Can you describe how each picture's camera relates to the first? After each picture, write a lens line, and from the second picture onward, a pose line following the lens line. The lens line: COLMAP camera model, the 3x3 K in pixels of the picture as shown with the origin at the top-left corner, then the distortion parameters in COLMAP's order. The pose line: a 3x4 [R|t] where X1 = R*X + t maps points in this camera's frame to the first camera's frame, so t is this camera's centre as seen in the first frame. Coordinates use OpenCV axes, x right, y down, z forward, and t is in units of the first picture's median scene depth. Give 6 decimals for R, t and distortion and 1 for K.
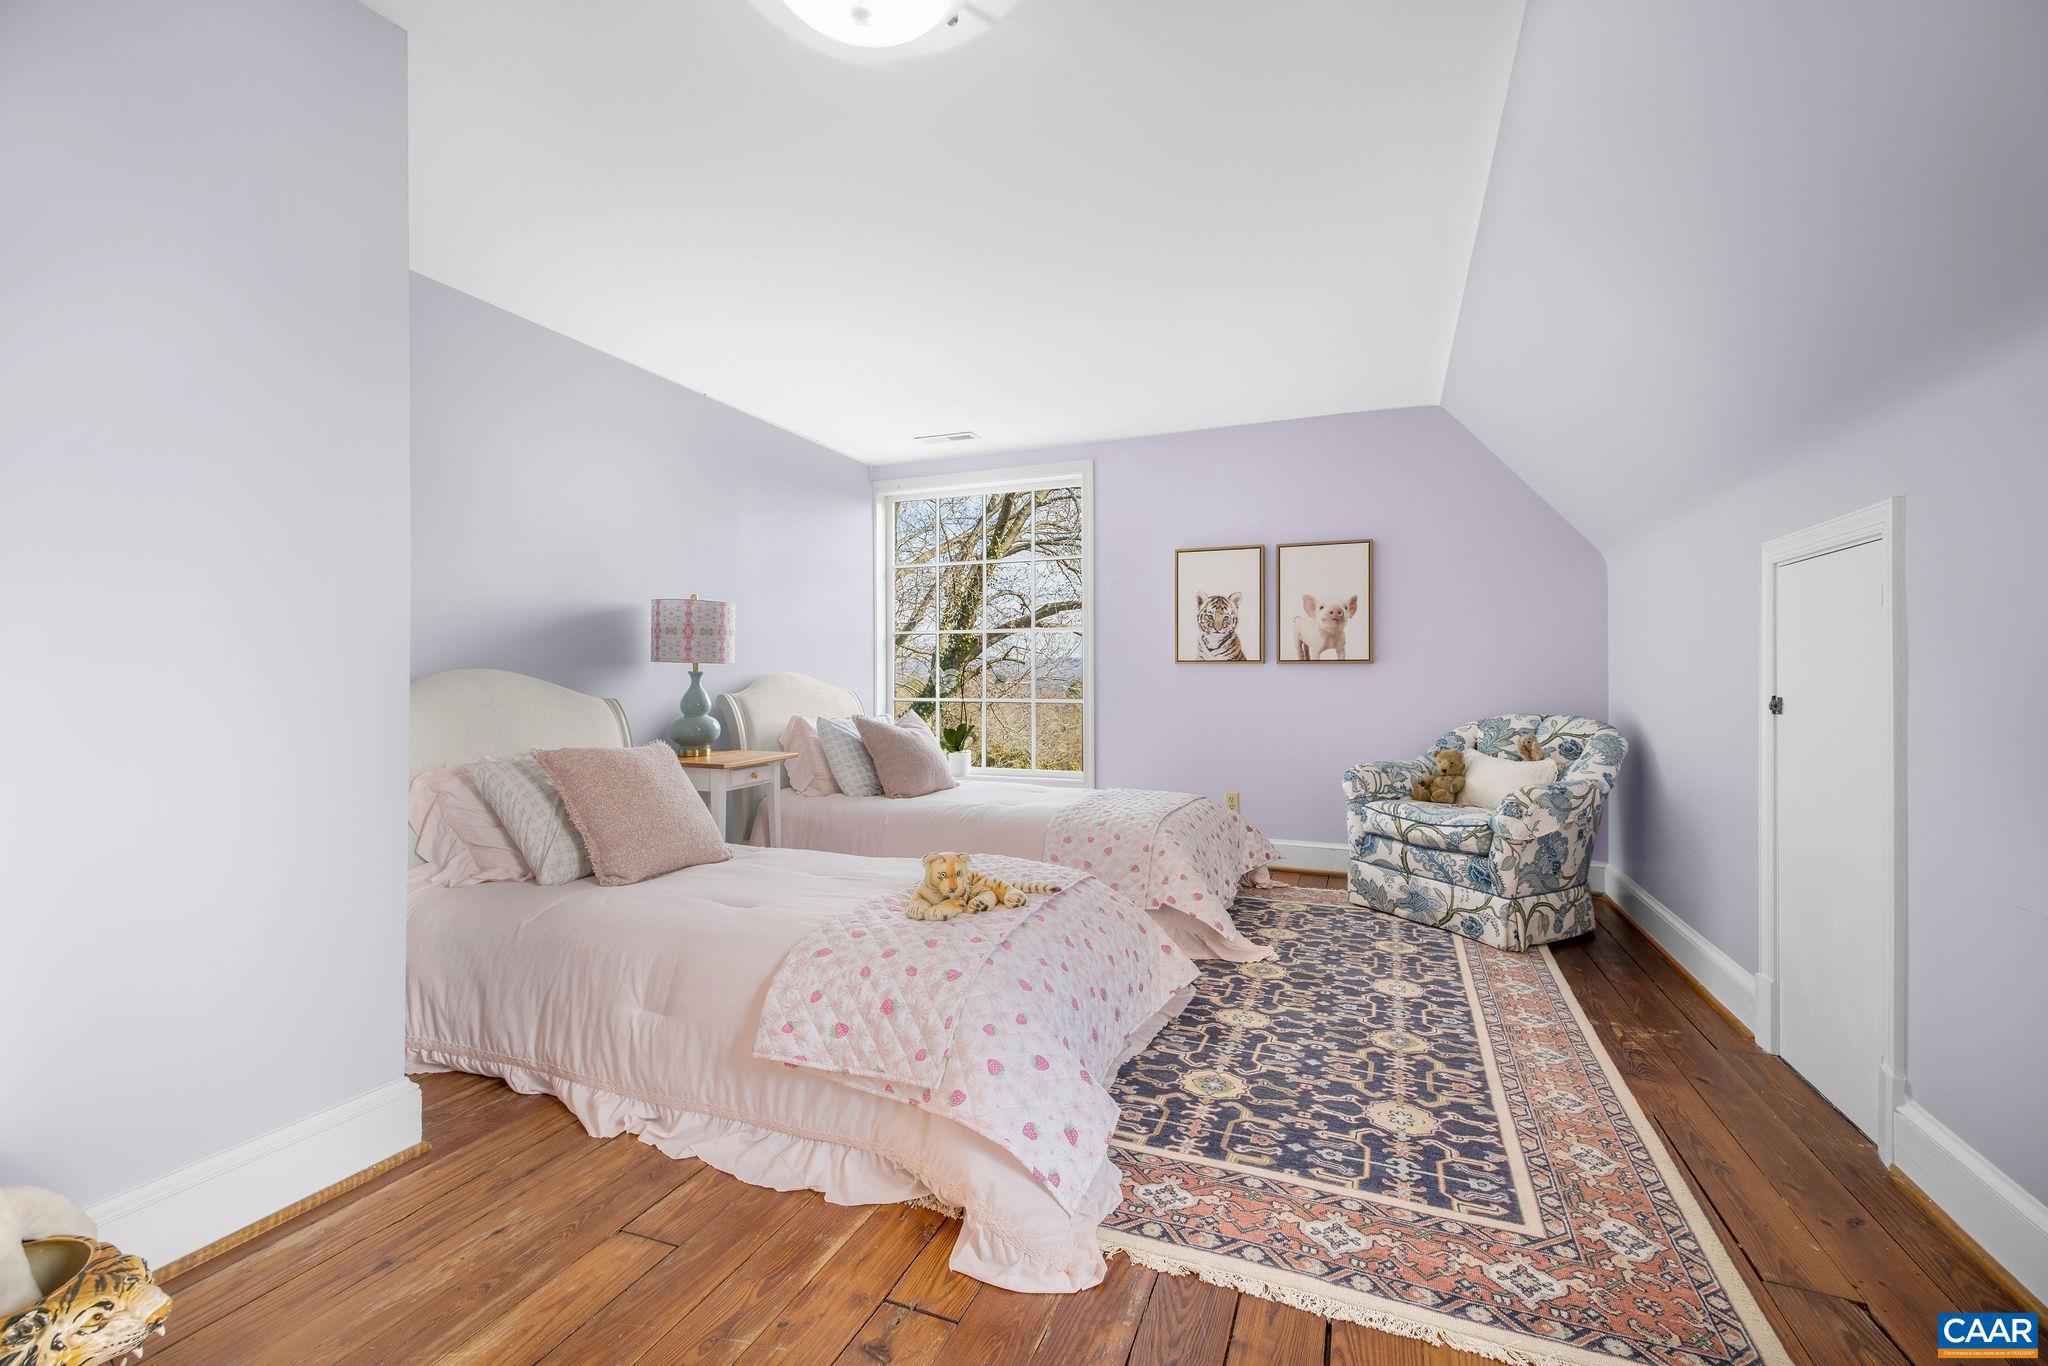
lens RADIAL K [[863.6, 0, 1026.7], [0, 863.6, 678.8], [0, 0, 1]] dist [-0.002336, -0.000169]
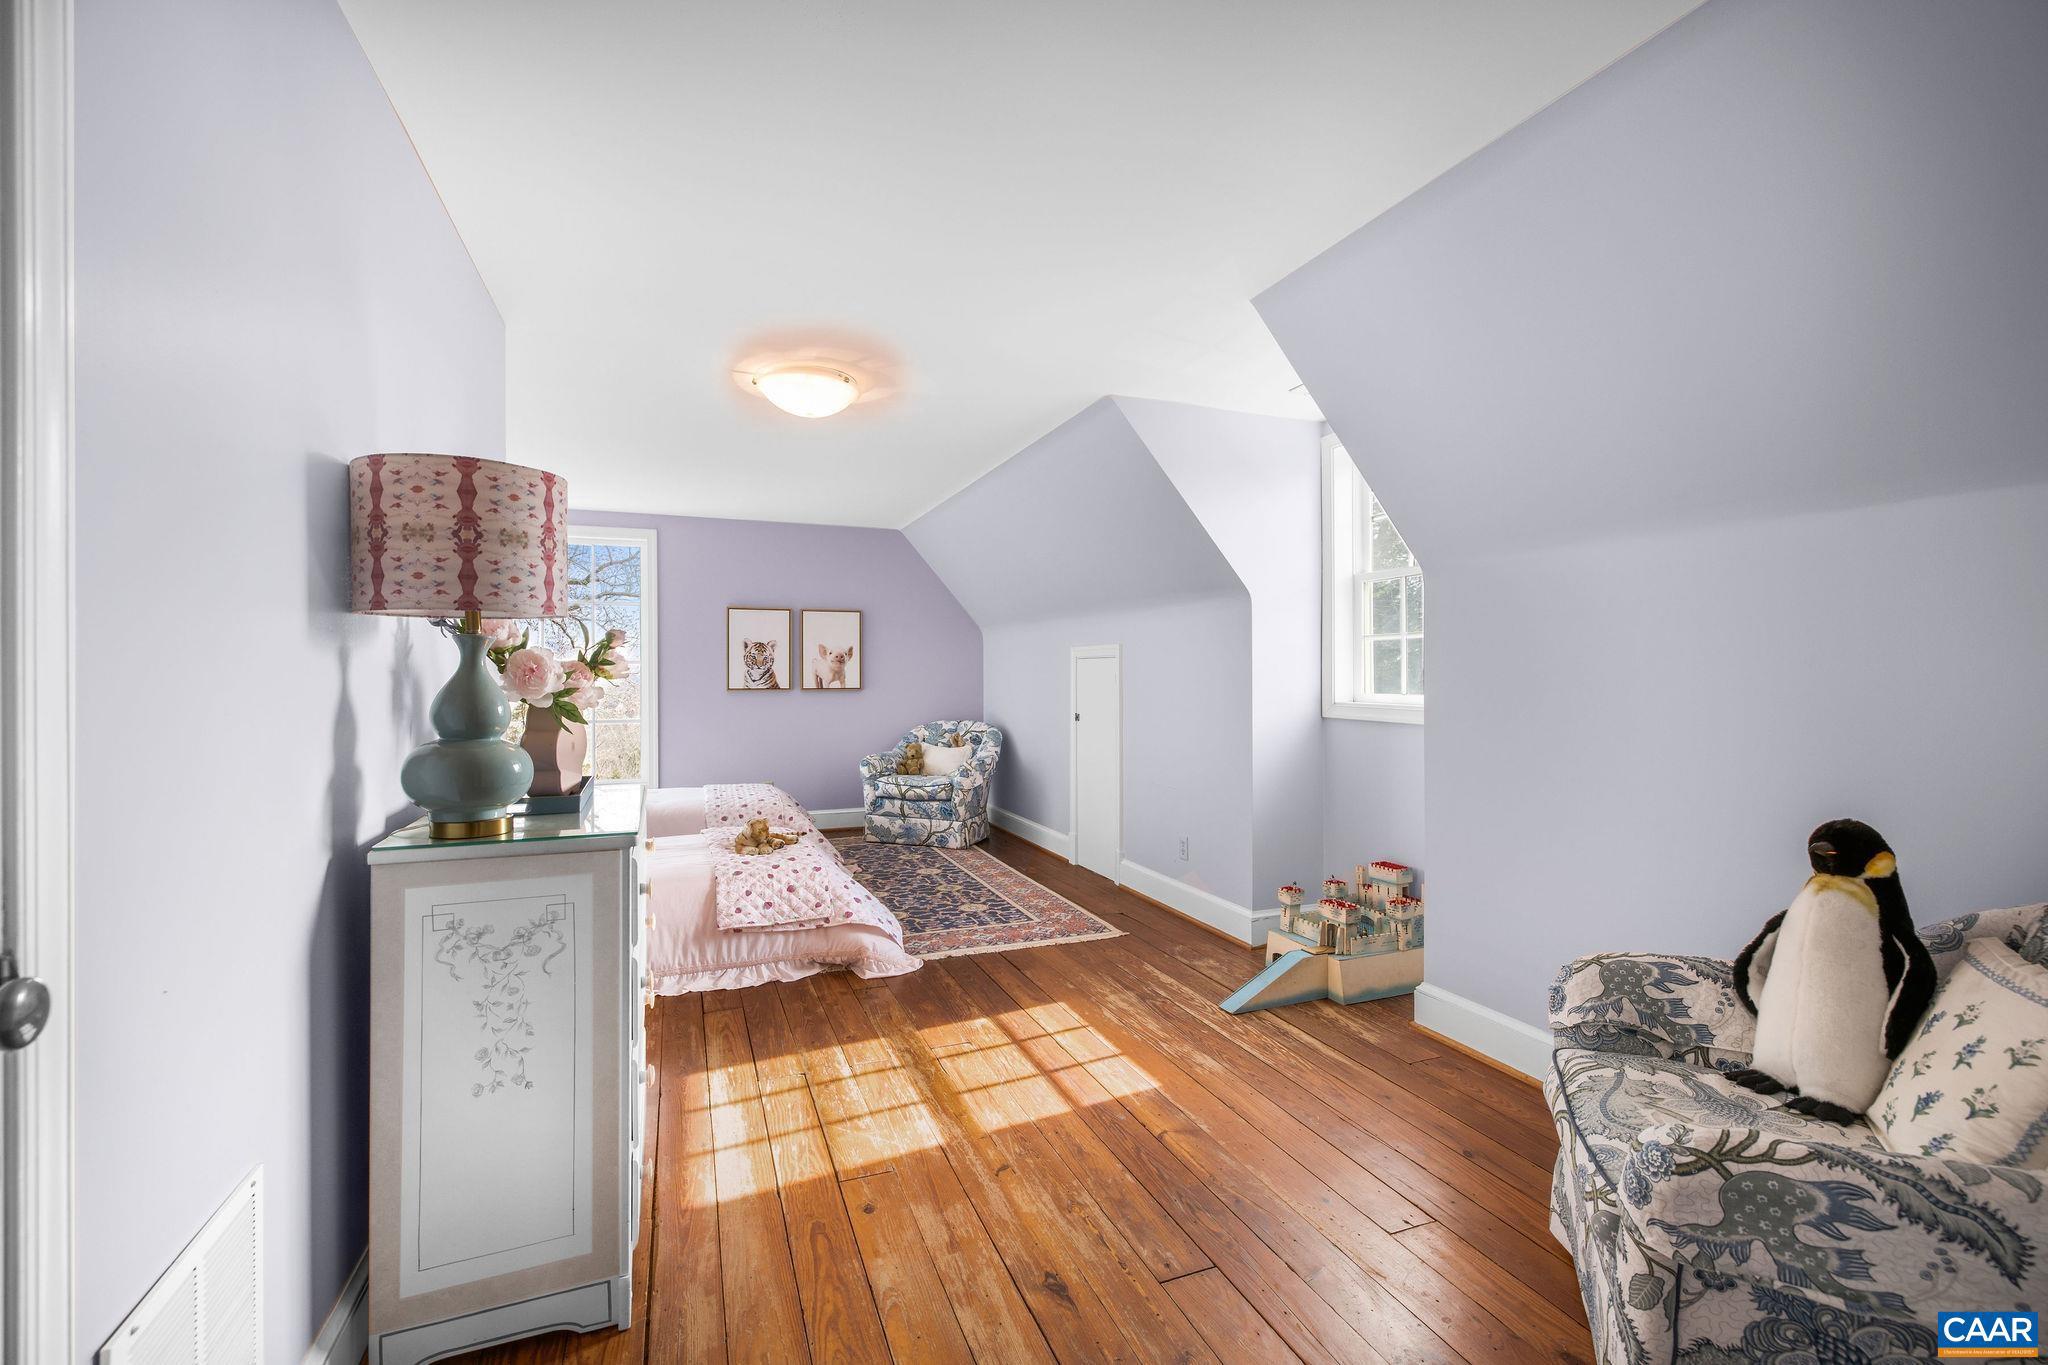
lens RADIAL K [[863.6, 0, 1028.3], [0, 863.6, 676.9], [0, 0, 1]] dist [-0.002336, -0.000169]
pose [[0.721491, -0.003232, 0.692416, -0.566378], [0.002386, 0.999995, 0.002181, -0.055437], [-0.692420, 0.000078, 0.721495, -0.403832]]
